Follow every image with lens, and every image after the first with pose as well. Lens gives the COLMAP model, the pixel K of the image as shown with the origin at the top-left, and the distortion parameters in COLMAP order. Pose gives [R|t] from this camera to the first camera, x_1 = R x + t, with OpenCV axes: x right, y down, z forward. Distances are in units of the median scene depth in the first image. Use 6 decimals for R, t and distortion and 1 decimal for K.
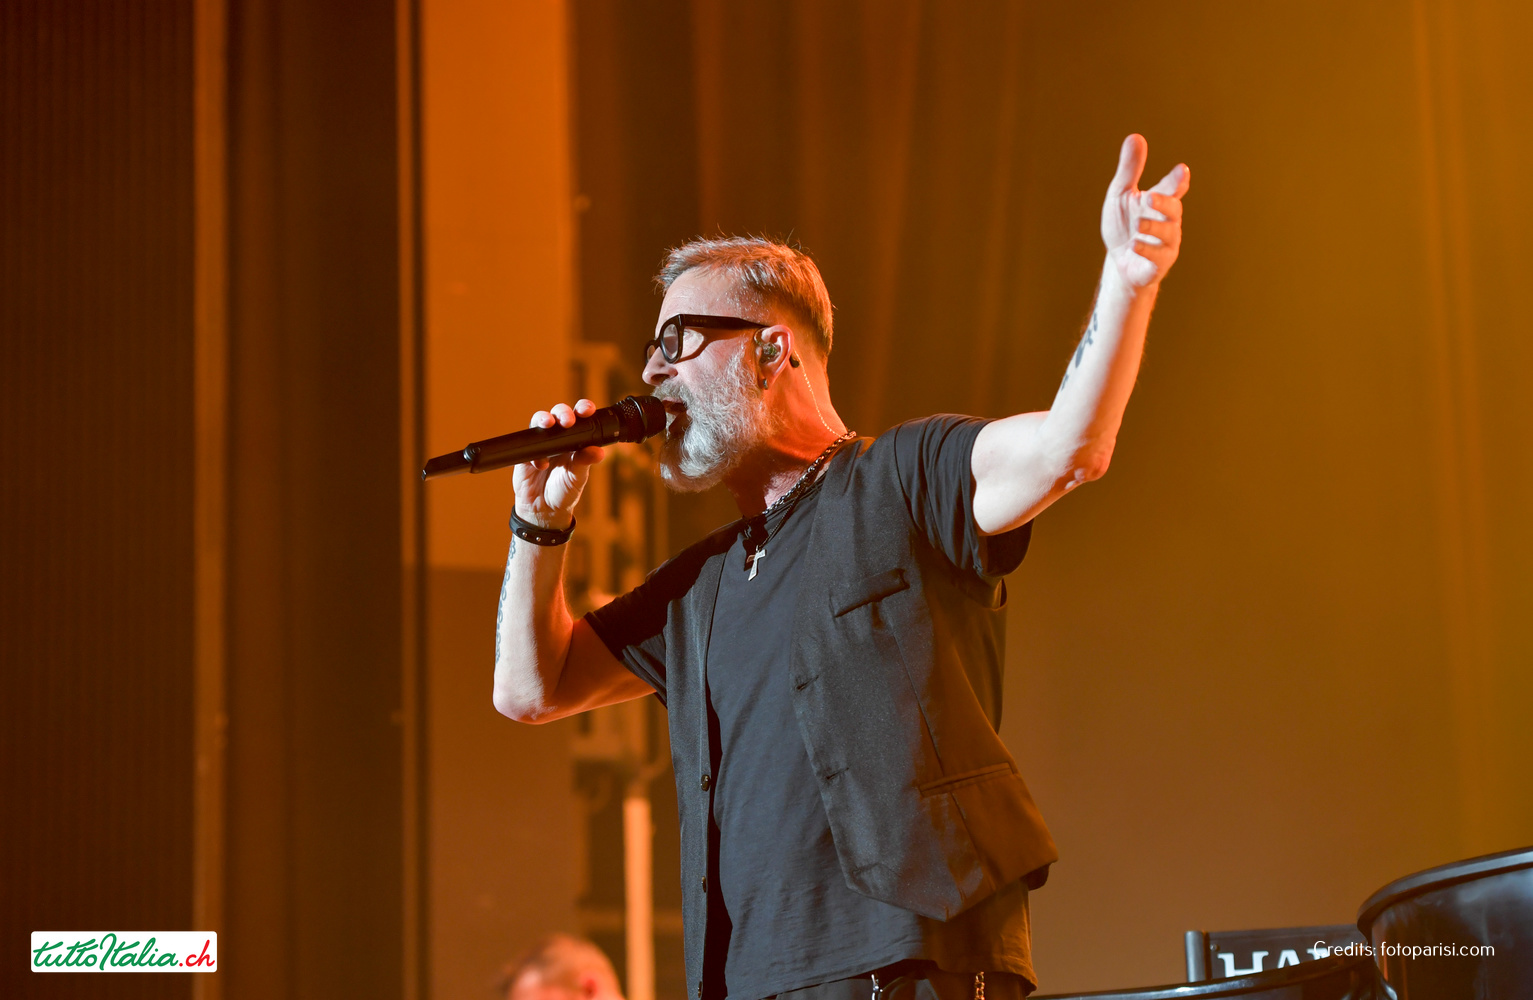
lens RADIAL K [[4577.3, 0, 766.9], [0, 4577.3, 498.6], [0, 0, 1]] dist [0.022614, 0.000000]
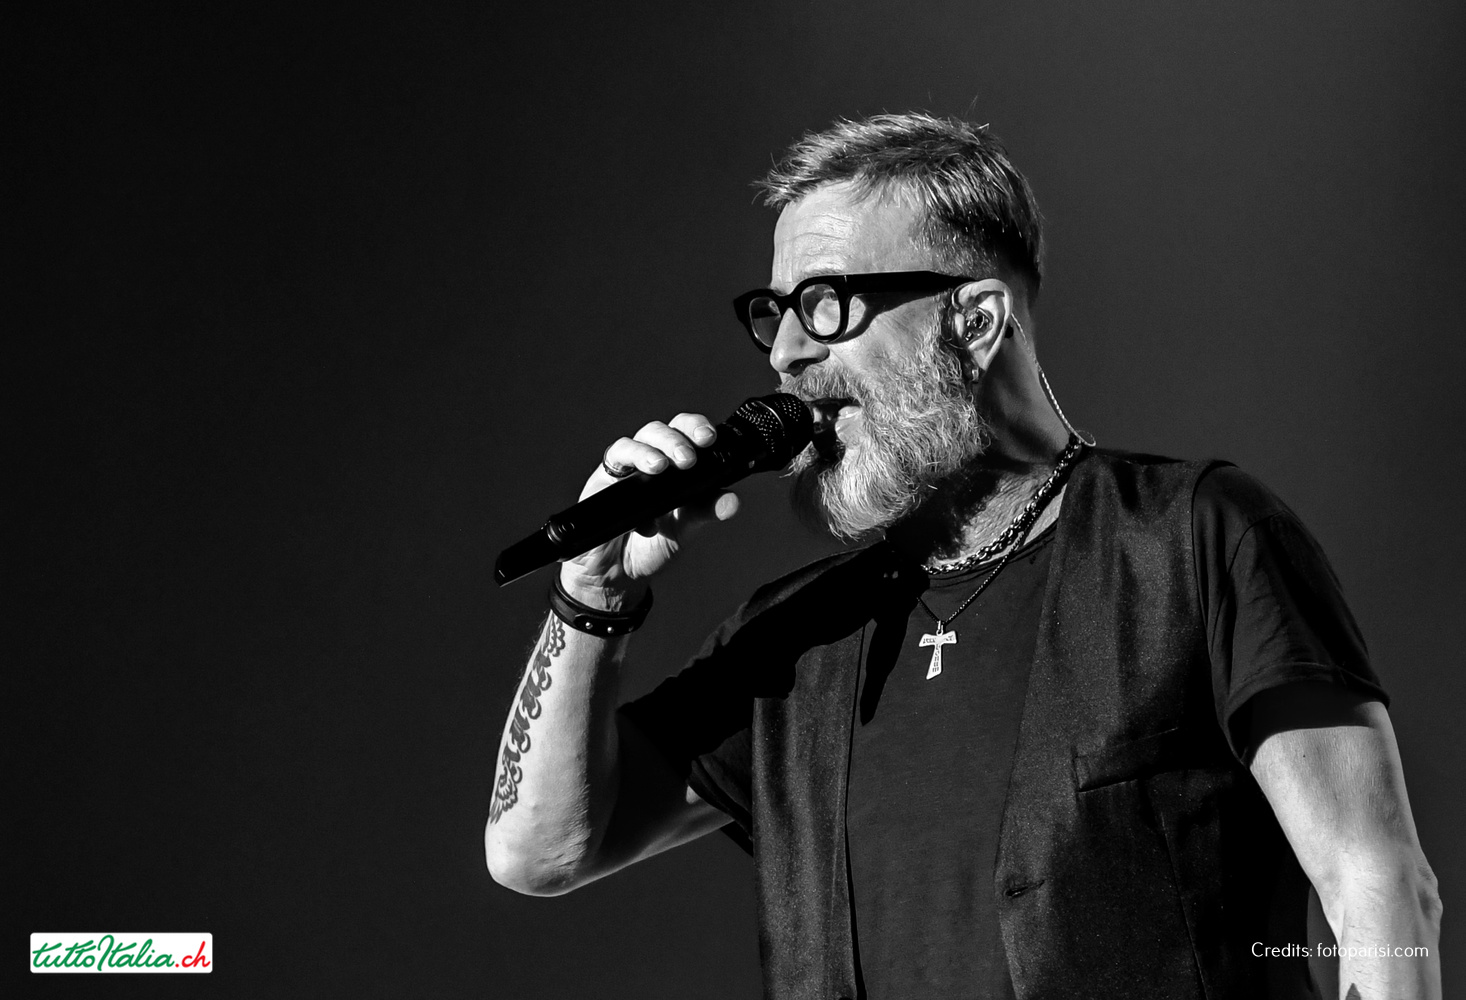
lens RADIAL K [[8514.9, 0, 732.6], [0, 8514.9, 501.3], [0, 0, 1]] dist [3.108641, 0.000000]
pose [[0.999100, 0.014709, -0.039784, 0.014096], [-0.015123, 0.999834, -0.010115, 0.003955], [0.039629, 0.010707, 0.999157, -0.150298]]
